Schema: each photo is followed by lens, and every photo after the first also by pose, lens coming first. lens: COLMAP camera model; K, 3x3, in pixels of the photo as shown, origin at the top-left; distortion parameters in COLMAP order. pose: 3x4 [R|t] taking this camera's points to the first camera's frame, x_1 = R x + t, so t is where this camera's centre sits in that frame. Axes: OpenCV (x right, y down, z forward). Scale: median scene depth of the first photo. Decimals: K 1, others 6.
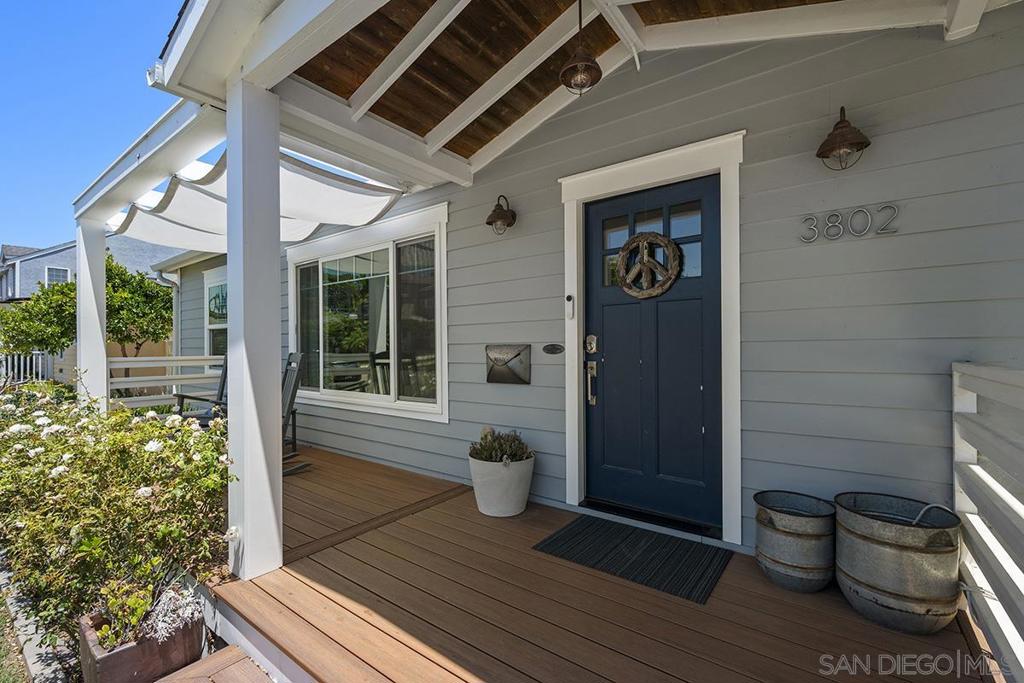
lens RADIAL K [[445.3, 0, 511.0], [0, 445.3, 344.5], [0, 0, 1]] dist [0.000666, -0.000469]
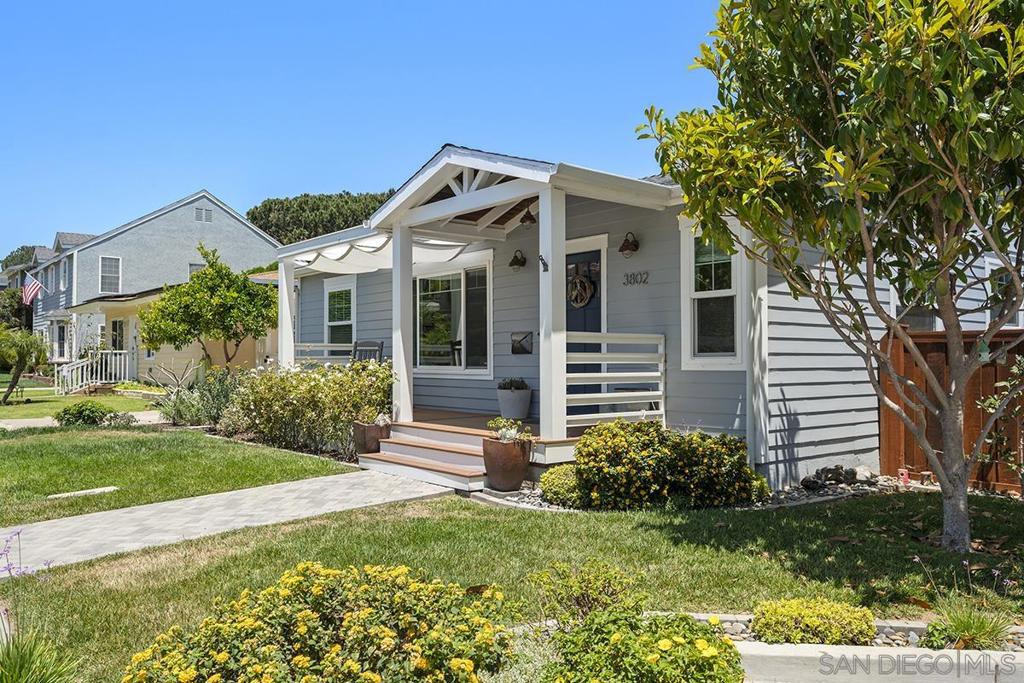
lens RADIAL K [[795.1, 0, 513.5], [0, 795.1, 351.8], [0, 0, 1]] dist [0.053085, 0.000754]
pose [[0.971423, 0.003539, -0.237330, 0.759984], [-0.004575, 0.999982, -0.003814, 0.096684], [0.237312, 0.004791, 0.971422, -2.236854]]
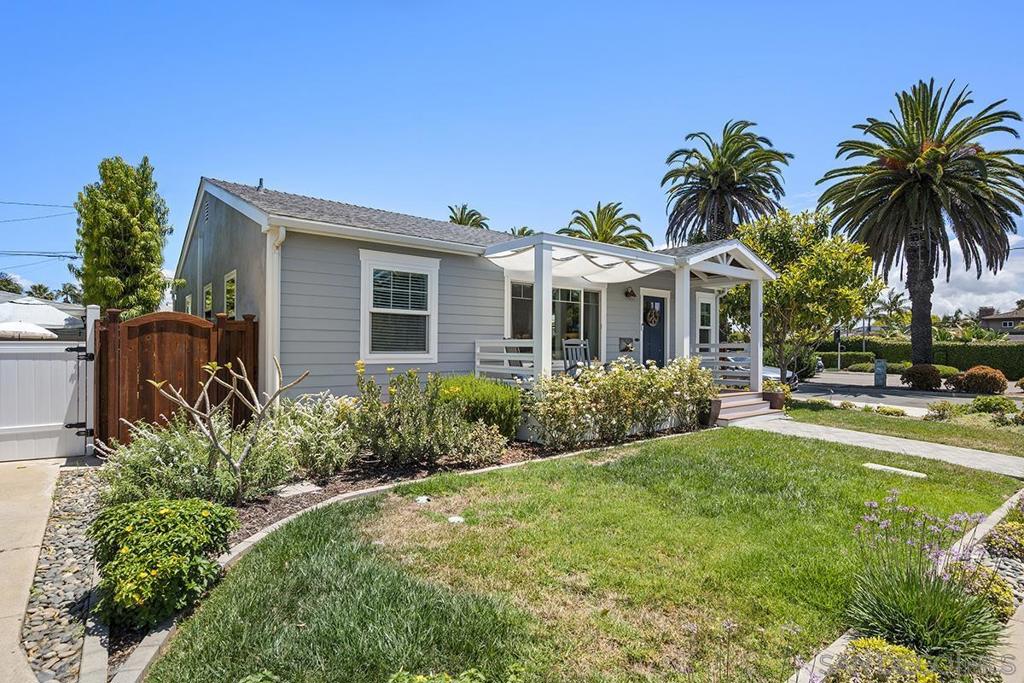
lens RADIAL K [[496.3, 0, 512.5], [0, 496.3, 343.8], [0, 0, 1]] dist [-0.045481, -0.000169]
pose [[0.260994, 0.025819, 0.964995, -3.447429], [-0.001299, 0.999651, -0.026395, 0.130355], [-0.965339, 0.005635, 0.260937, 0.930768]]
